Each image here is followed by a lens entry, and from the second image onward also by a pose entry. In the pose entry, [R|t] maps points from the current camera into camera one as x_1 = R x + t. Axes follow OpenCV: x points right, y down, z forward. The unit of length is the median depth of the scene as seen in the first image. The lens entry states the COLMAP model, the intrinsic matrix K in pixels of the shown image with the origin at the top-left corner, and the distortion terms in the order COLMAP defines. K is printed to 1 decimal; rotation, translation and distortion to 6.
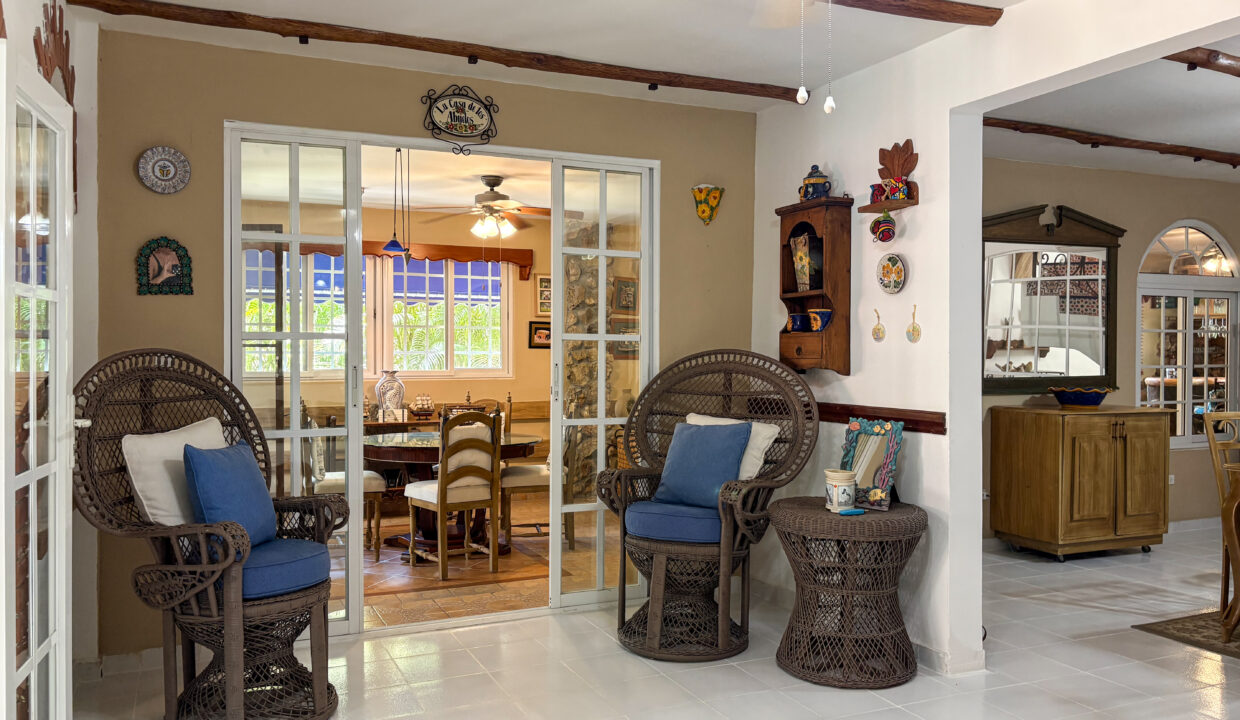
lens RADIAL K [[954.4, 0, 620.0], [0, 954.4, 360.0], [0, 0, 1]] dist [0.057154, -0.001773]
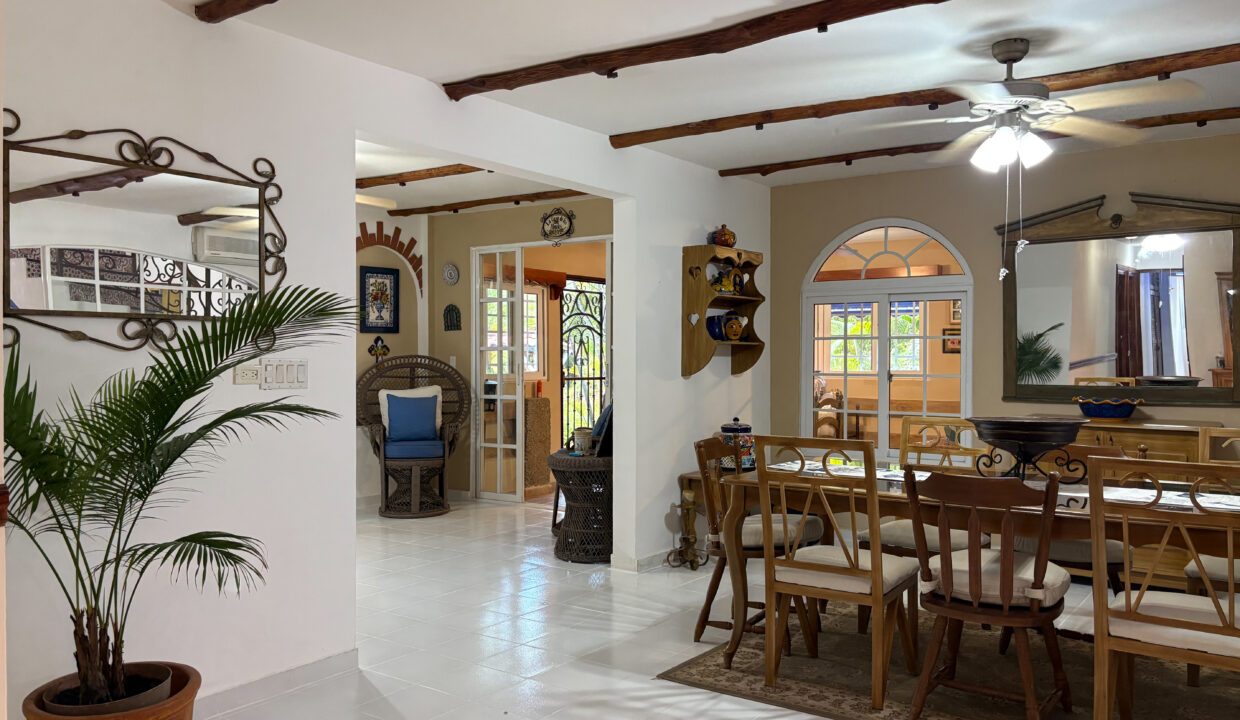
lens RADIAL K [[954.4, 0, 620.0], [0, 954.4, 360.0], [0, 0, 1]] dist [0.057154, -0.001773]
pose [[0.487287, 0.007048, -0.873213, 1.441666], [-0.007942, 0.999962, 0.003639, -0.008780], [0.873206, 0.005162, 0.487325, 0.229640]]
